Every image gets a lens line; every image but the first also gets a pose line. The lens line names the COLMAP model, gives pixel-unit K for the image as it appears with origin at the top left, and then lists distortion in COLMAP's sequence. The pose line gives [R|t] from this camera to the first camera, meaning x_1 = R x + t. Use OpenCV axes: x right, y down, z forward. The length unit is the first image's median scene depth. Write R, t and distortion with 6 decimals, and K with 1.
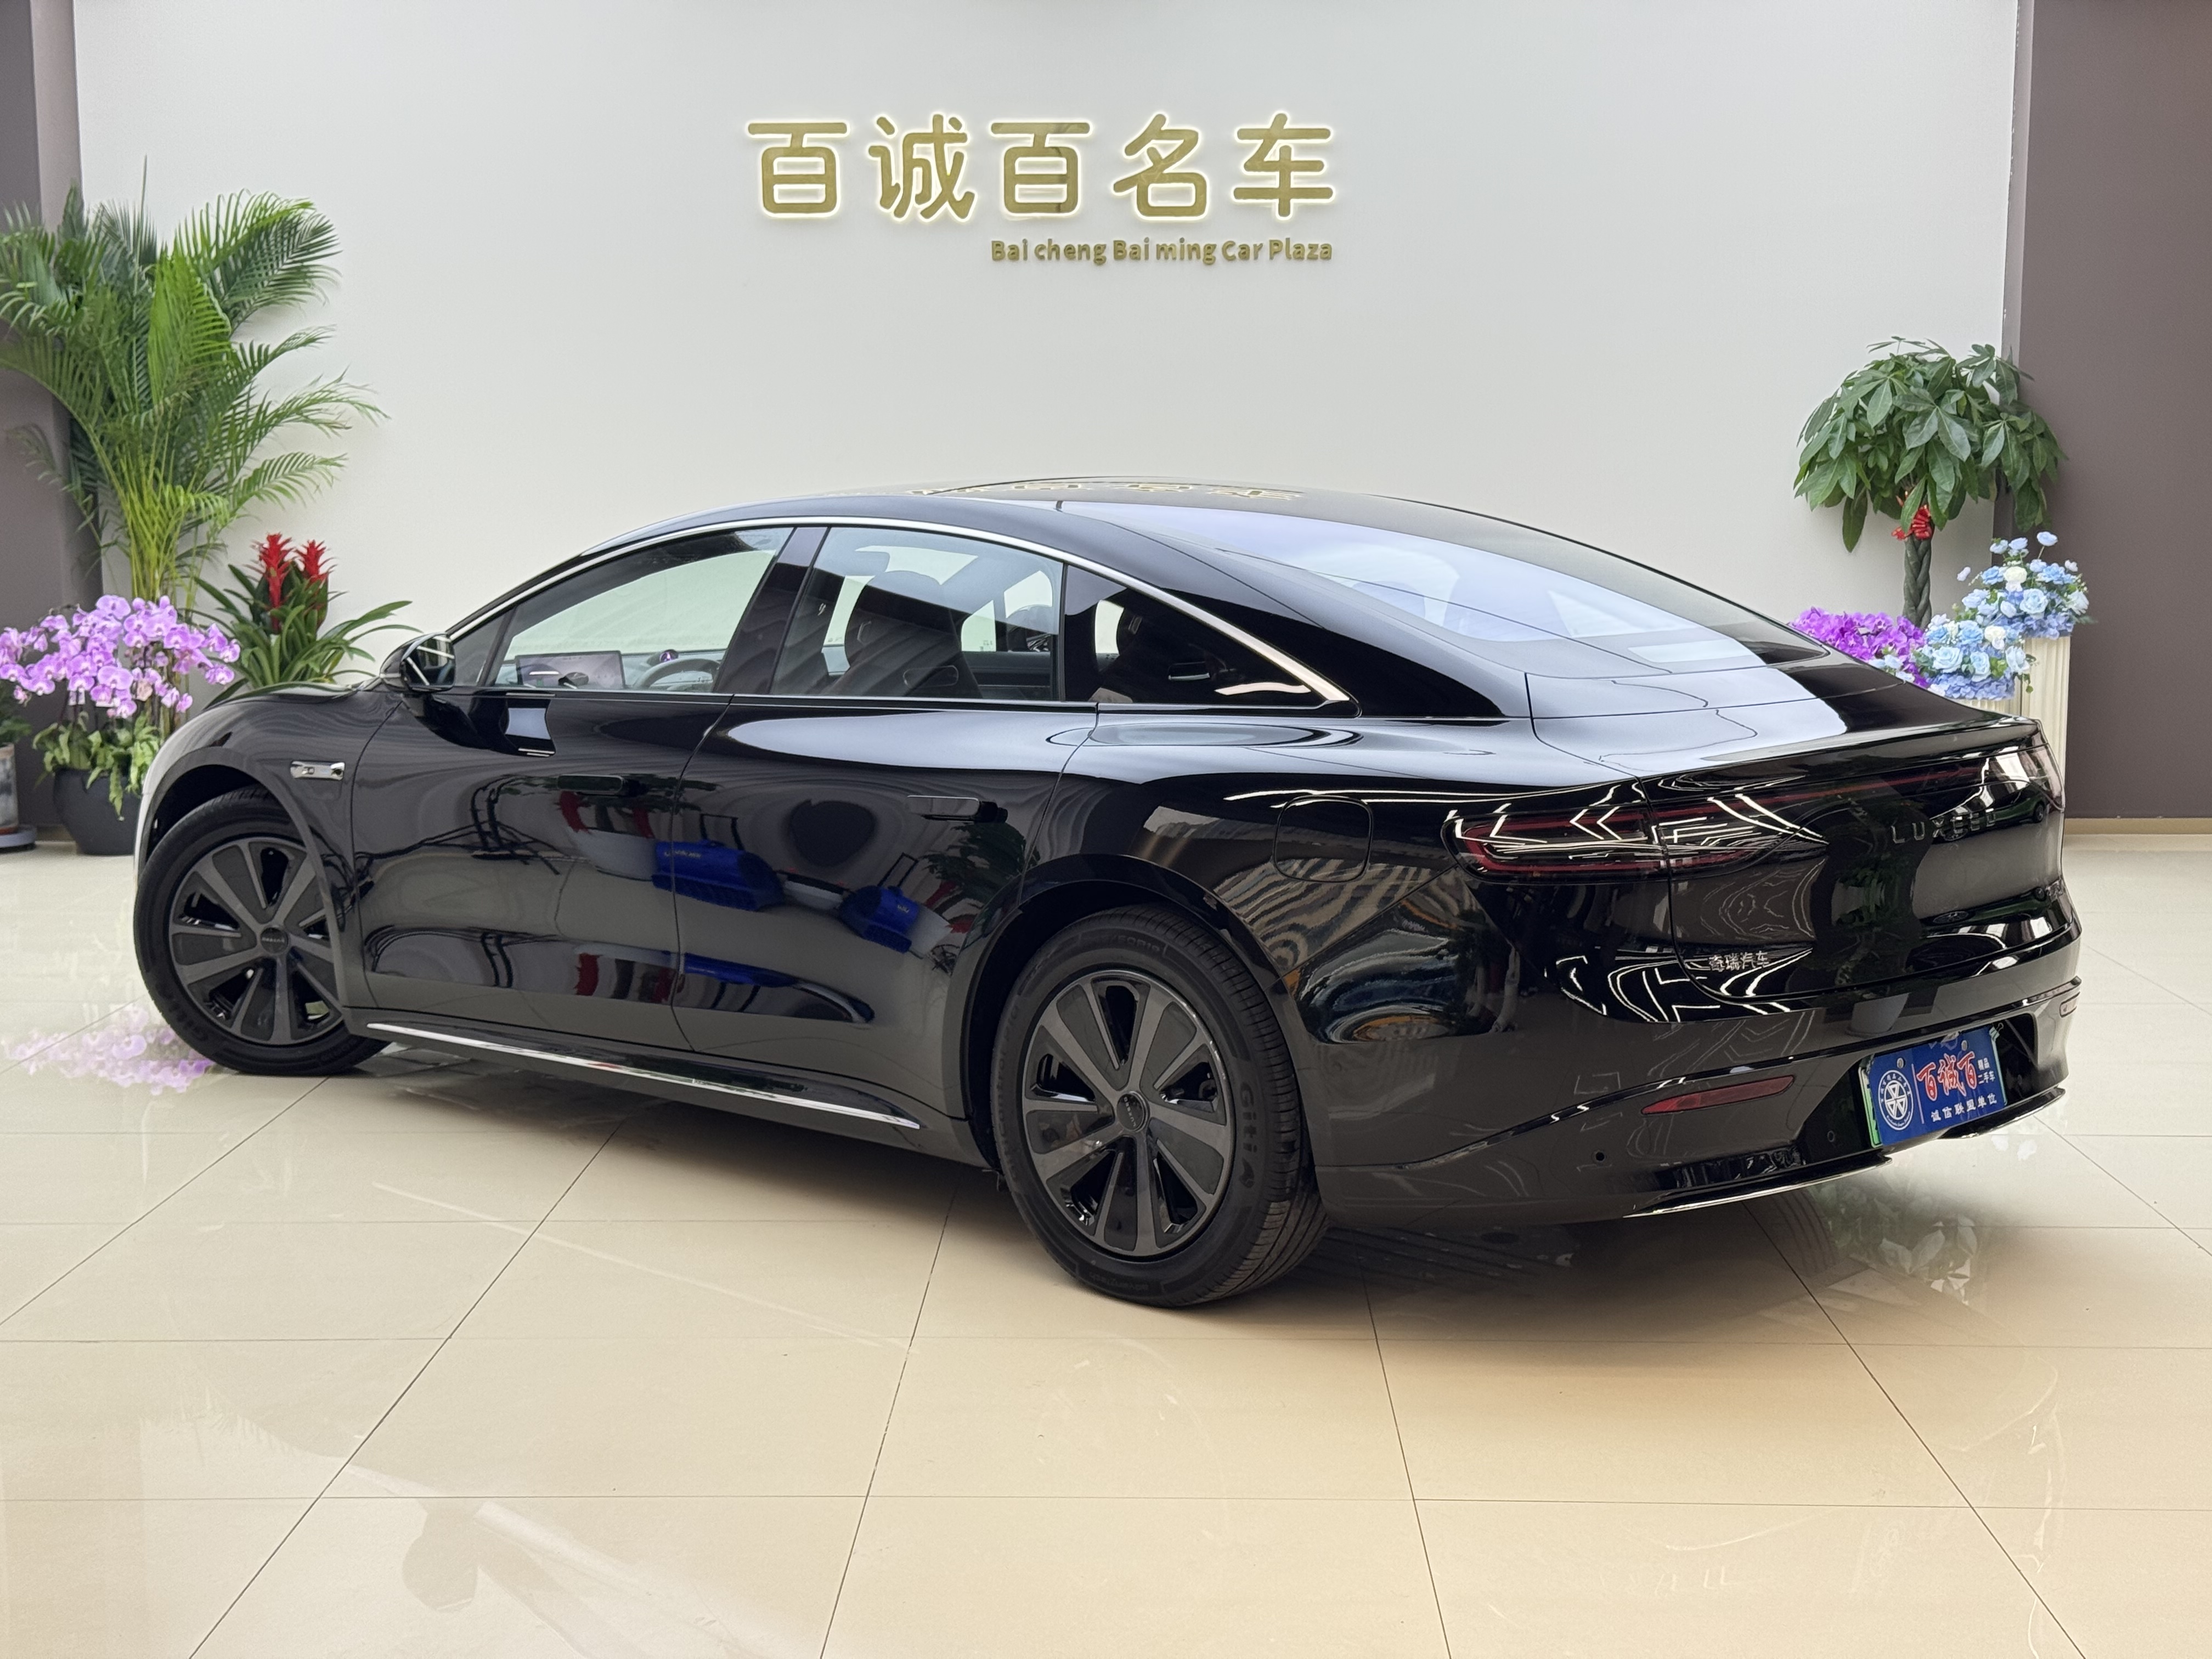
lens RADIAL K [[3138.1, 0, 1106.0], [0, 3138.1, 829.5], [0, 0, 1]] dist [0.184388, -0.341219]
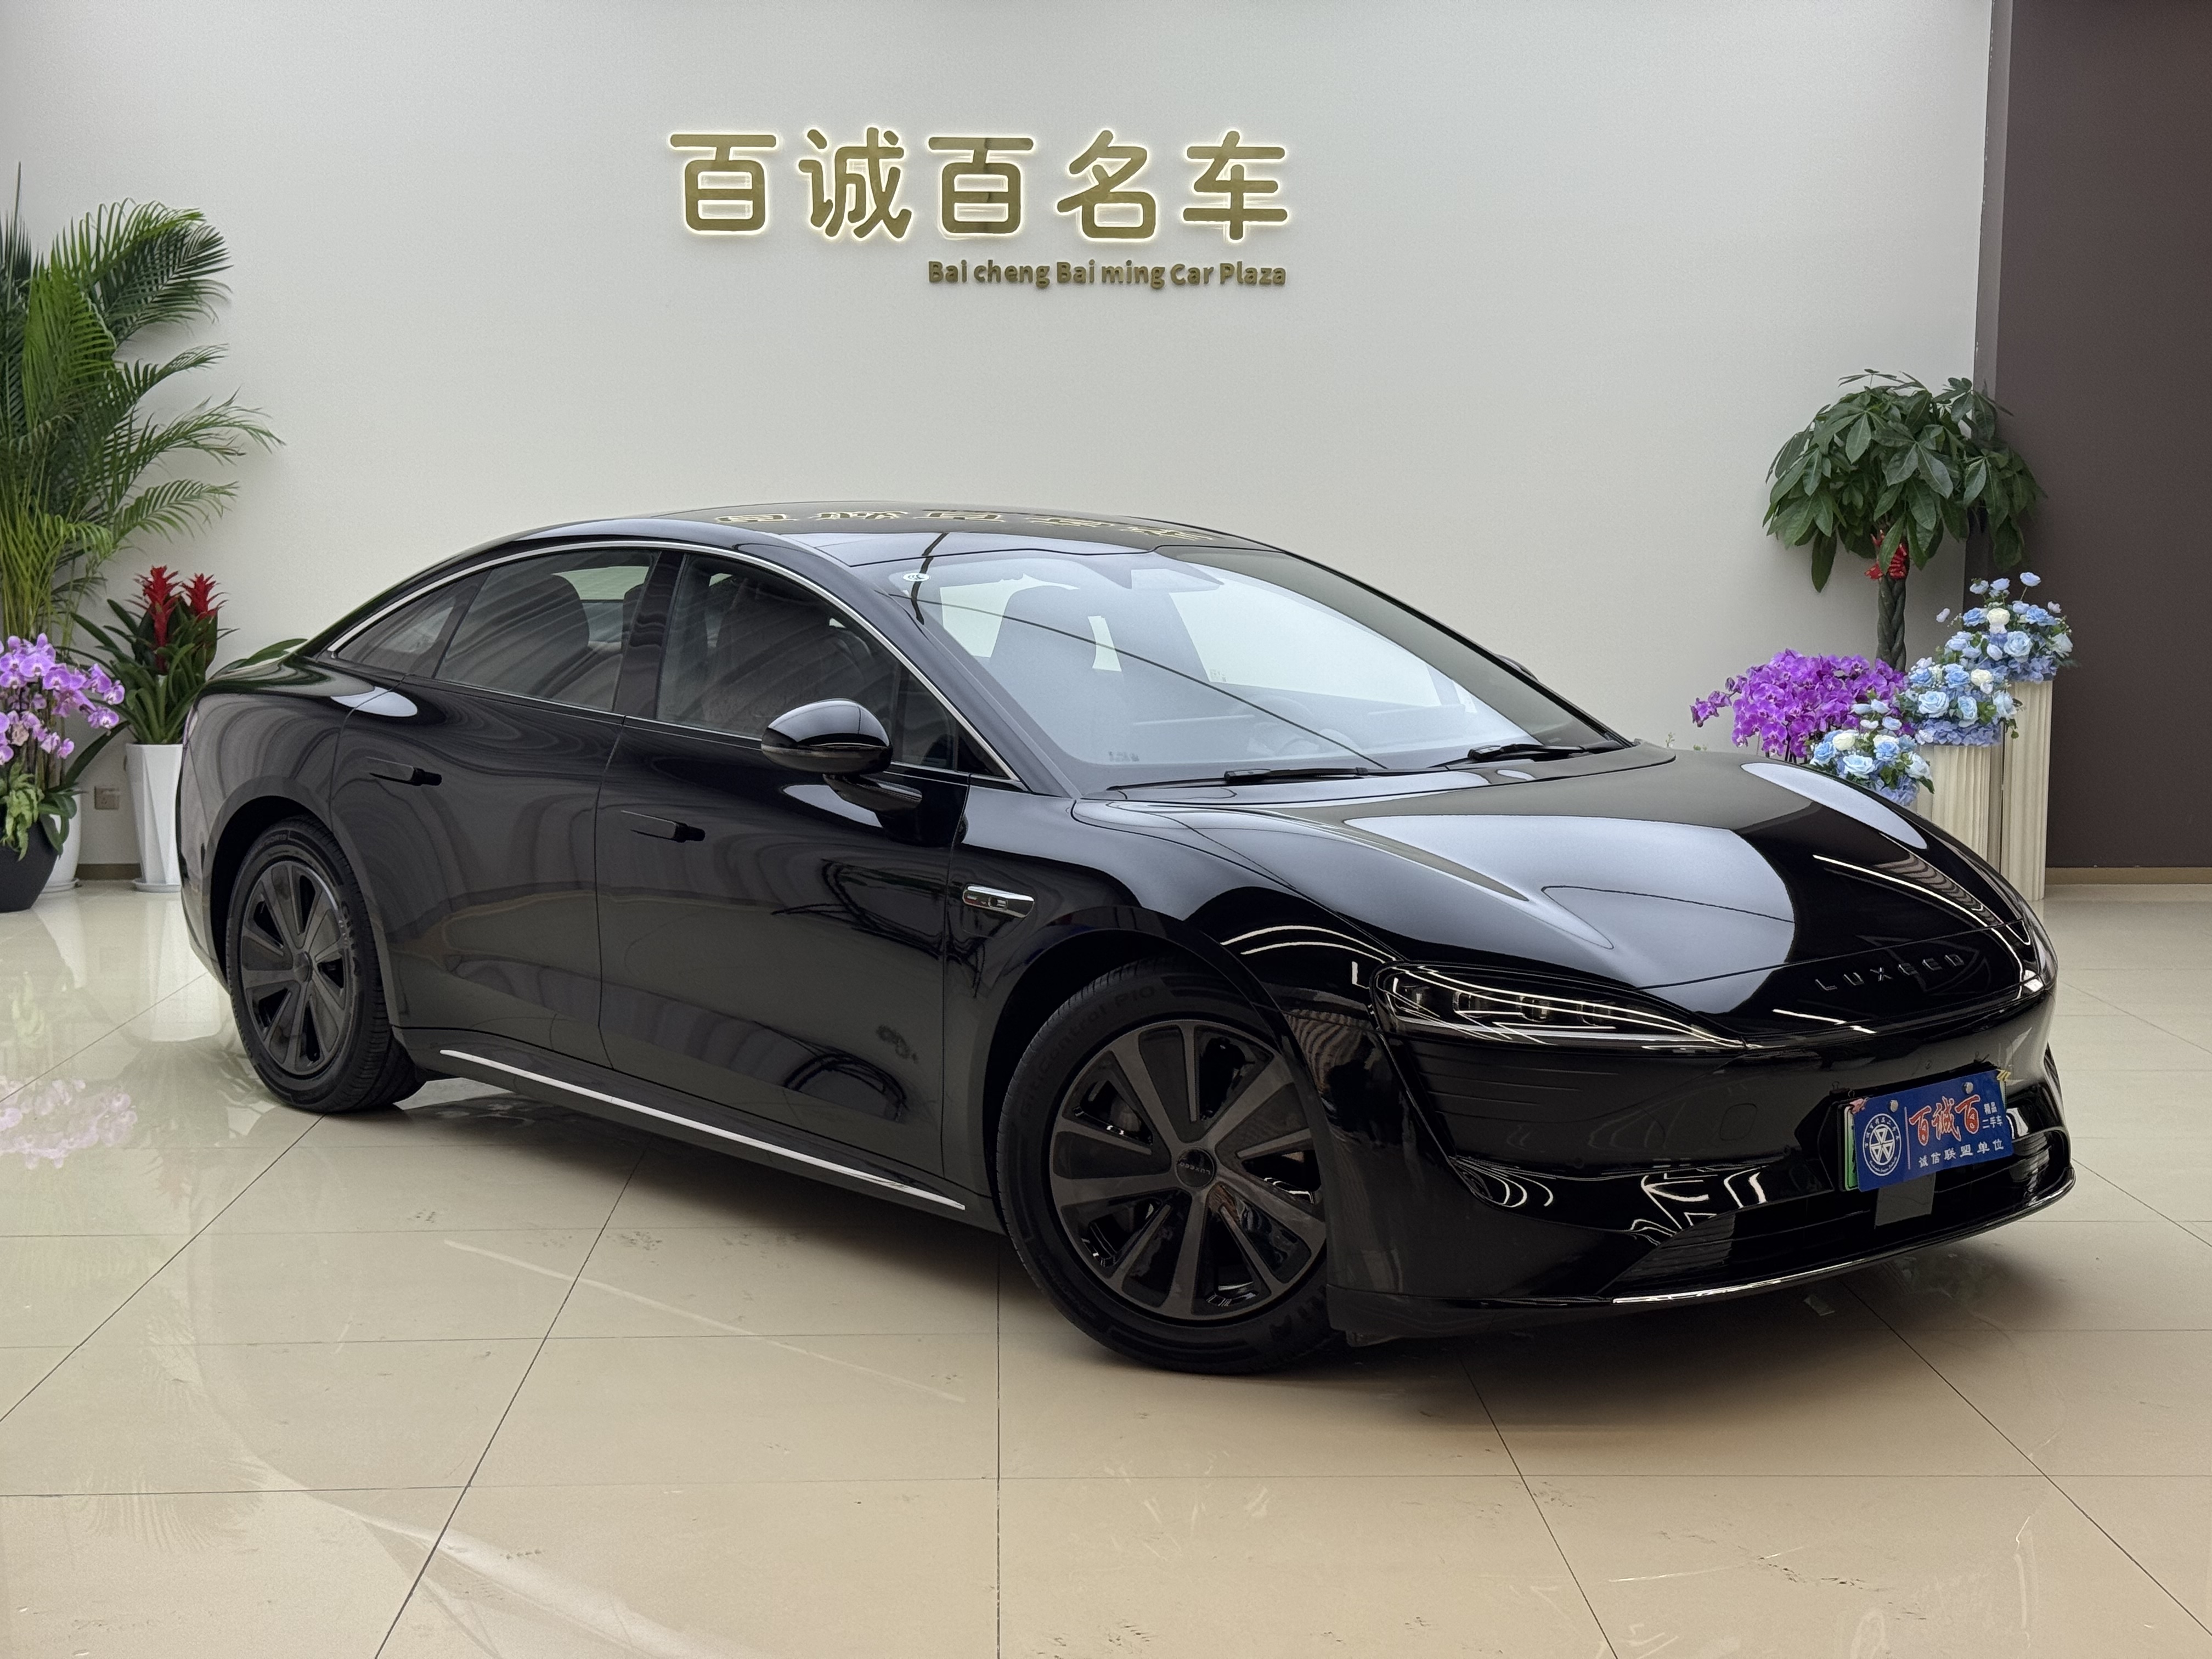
lens RADIAL K [[3138.1, 0, 1106.0], [0, 3138.1, 829.5], [0, 0, 1]] dist [0.184388, -0.341219]
pose [[0.998362, -0.001204, 0.057195, -0.037827], [0.001839, 0.999937, -0.011057, -0.005014], [-0.057178, 0.011144, 0.998302, 0.051071]]
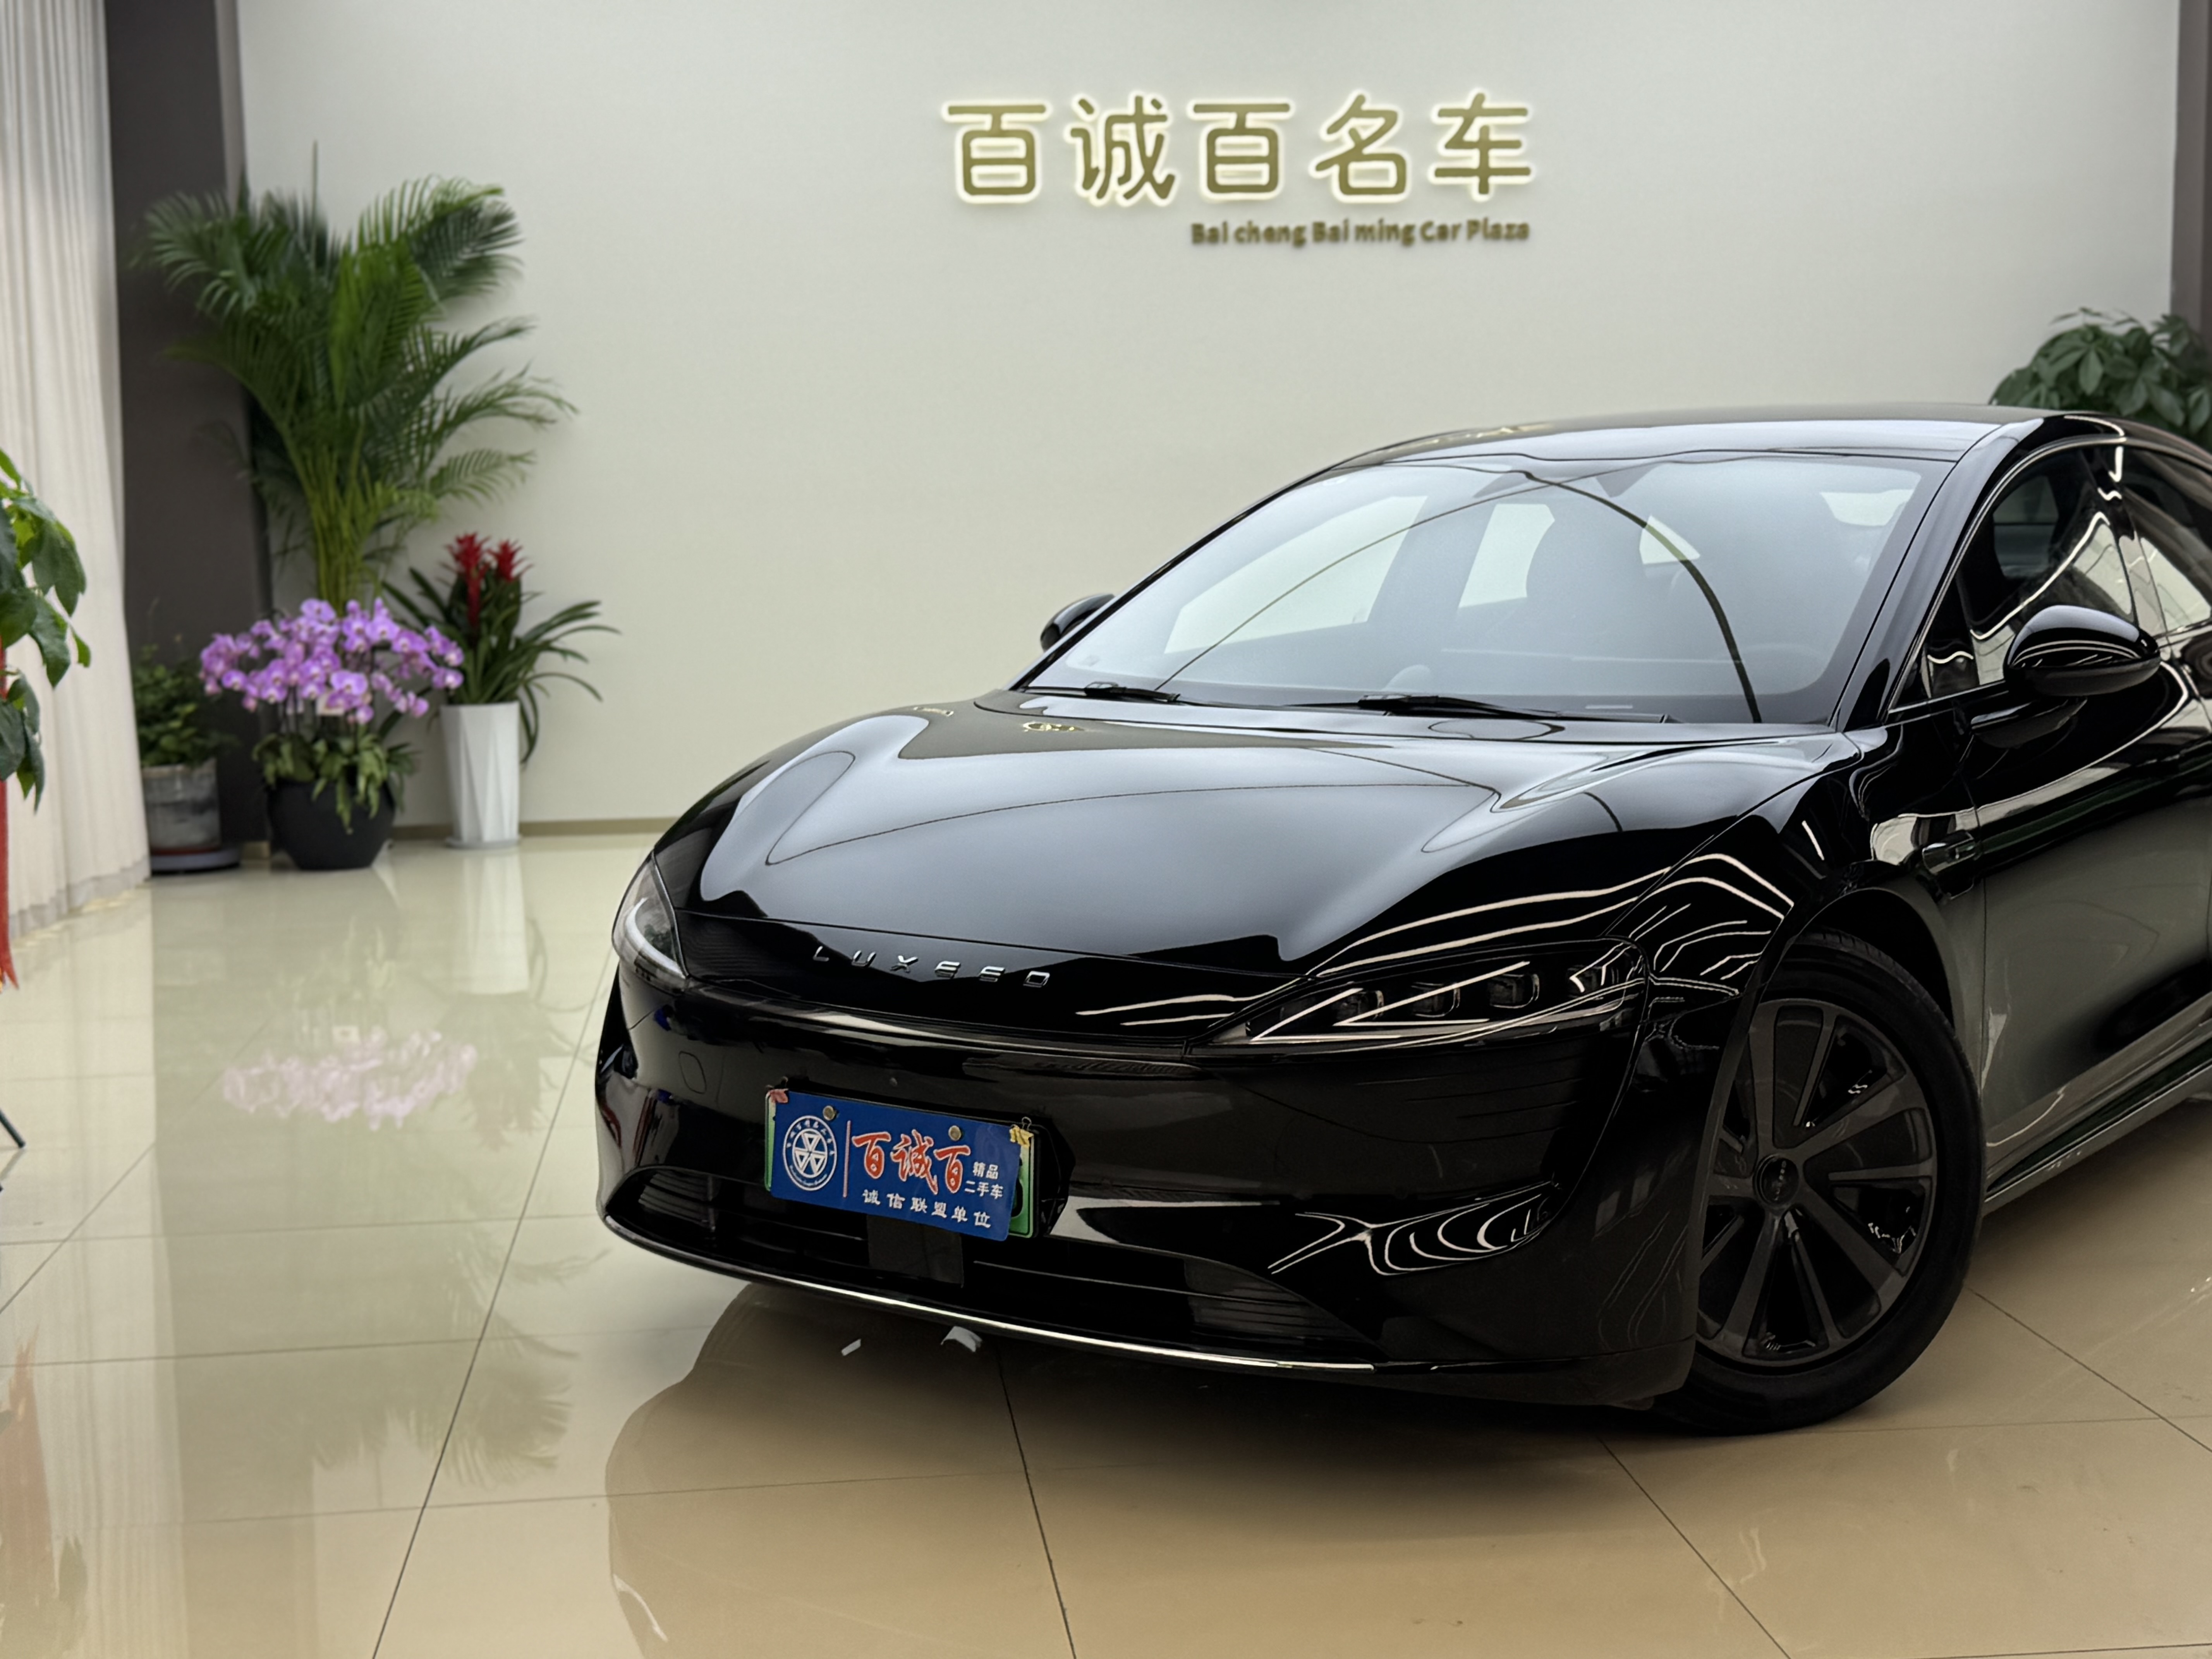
lens RADIAL K [[3092.2, 0, 1106.6], [0, 3092.2, 840.2], [0, 0, 1]] dist [0.209924, -0.466466]
pose [[0.990914, -0.031288, 0.130811, -0.197792], [0.032370, 0.999457, -0.006160, 0.011894], [-0.130547, 0.010338, 0.991388, 0.038652]]
